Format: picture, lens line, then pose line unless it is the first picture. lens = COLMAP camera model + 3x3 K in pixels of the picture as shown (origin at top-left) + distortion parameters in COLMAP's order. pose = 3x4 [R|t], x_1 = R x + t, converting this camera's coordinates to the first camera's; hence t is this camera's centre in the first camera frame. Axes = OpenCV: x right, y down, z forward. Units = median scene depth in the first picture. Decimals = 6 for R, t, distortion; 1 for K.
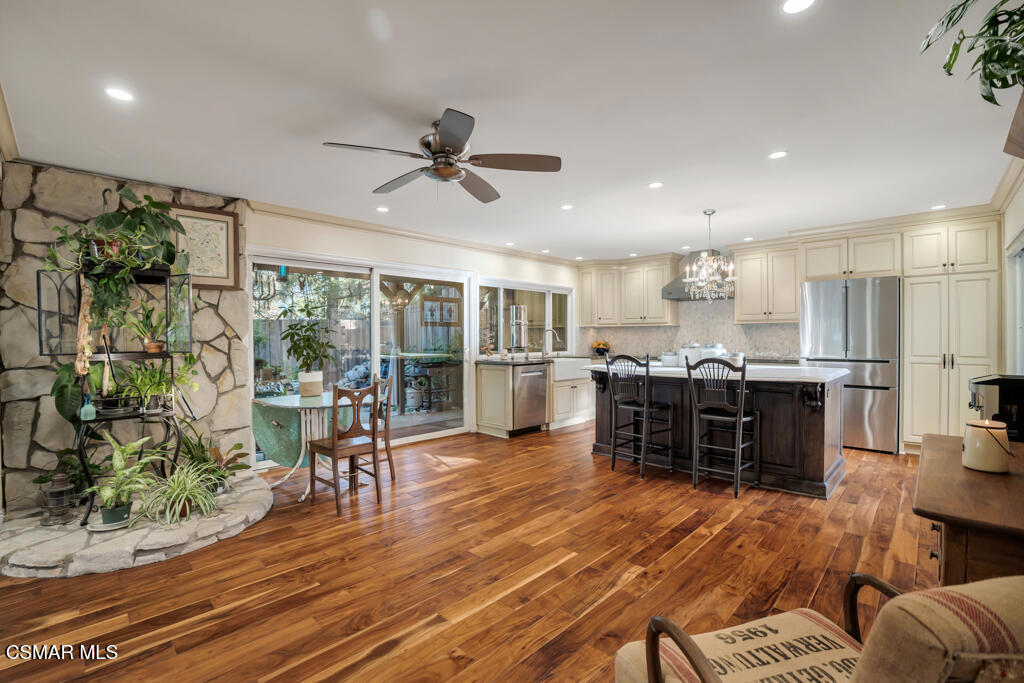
lens RADIAL K [[465.0, 0, 512.0], [0, 465.0, 341.5], [0, 0, 1]] dist [-0.046014, 0.001127]
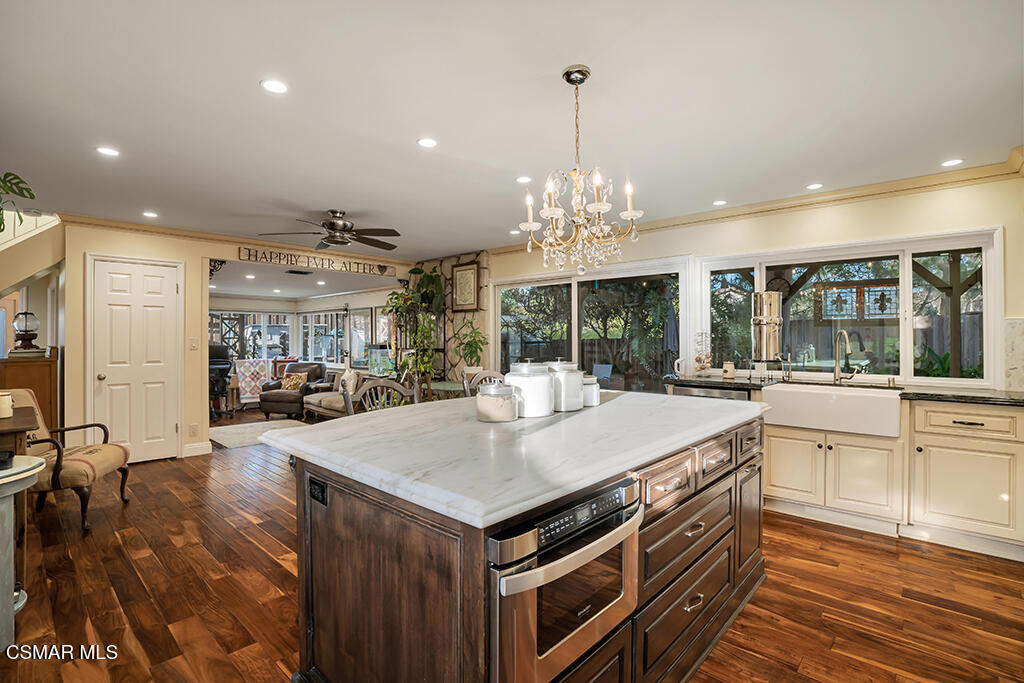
lens RADIAL K [[476.4, 0, 513.5], [0, 476.4, 335.3], [0, 0, 1]] dist [-0.041939, 0.000253]
pose [[0.030777, -0.004027, -0.999518, 1.016808], [-0.011077, 0.999929, -0.004370, -0.024155], [0.999465, 0.011206, 0.030730, 1.072967]]
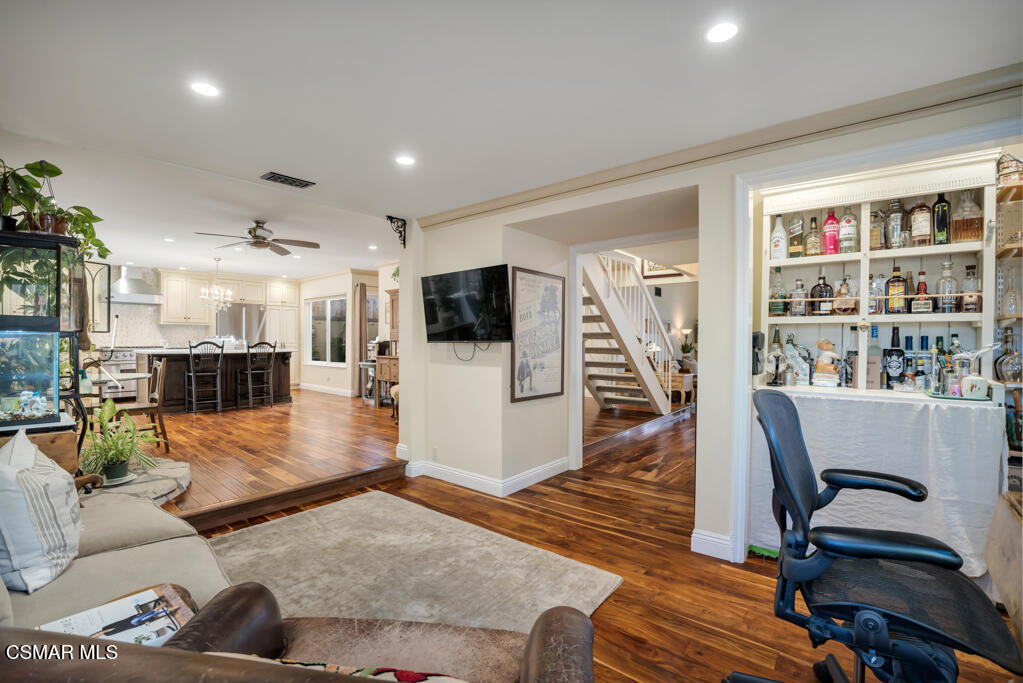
lens RADIAL K [[449.9, 0, 511.5], [0, 449.9, 341.5], [0, 0, 1]] dist [-0.037220, 0.000475]
pose [[-0.085943, 0.003836, 0.996293, -1.429621], [0.010242, 0.999943, -0.002966, 0.046774], [-0.996247, 0.009949, -0.085977, 0.050149]]
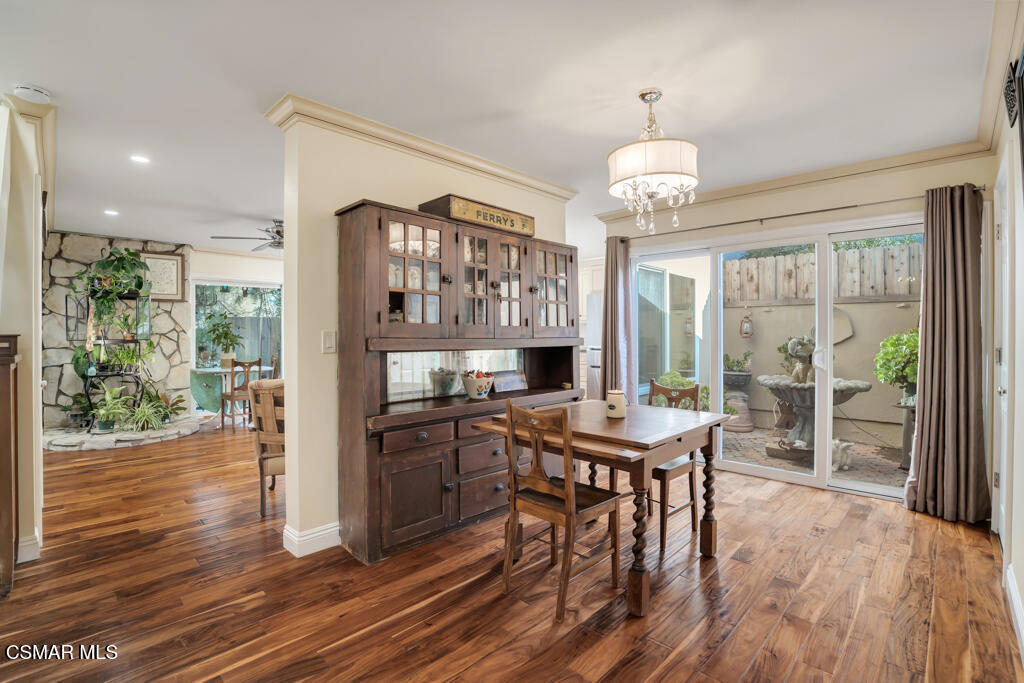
lens RADIAL K [[476.4, 0, 513.5], [0, 476.4, 335.3], [0, 0, 1]] dist [-0.041939, 0.000253]
pose [[0.999971, 0.005120, 0.005663, 0.548285], [-0.005076, 0.999958, -0.007583, 0.010449], [-0.005701, 0.007554, 0.999955, -0.641455]]
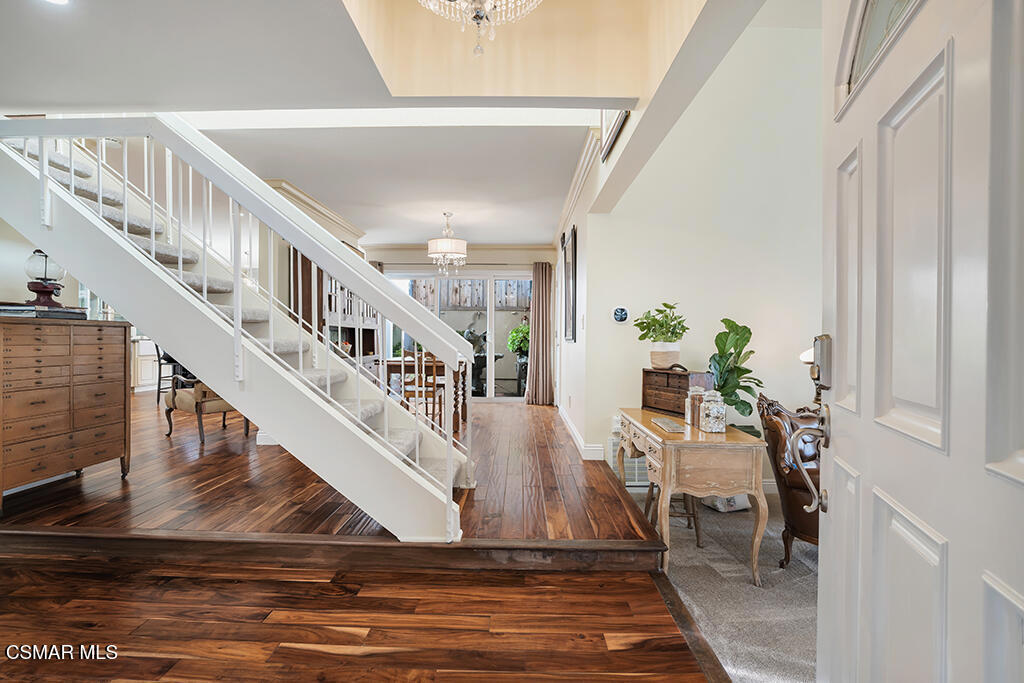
lens RADIAL K [[505.3, 0, 512.0], [0, 505.3, 341.5], [0, 0, 1]] dist [-0.036009, 0.000942]
pose [[0.730898, 0.007151, 0.682450, -0.133742], [-0.005679, 0.999974, -0.004396, 0.068435], [-0.682463, -0.000663, 0.730919, -1.235505]]
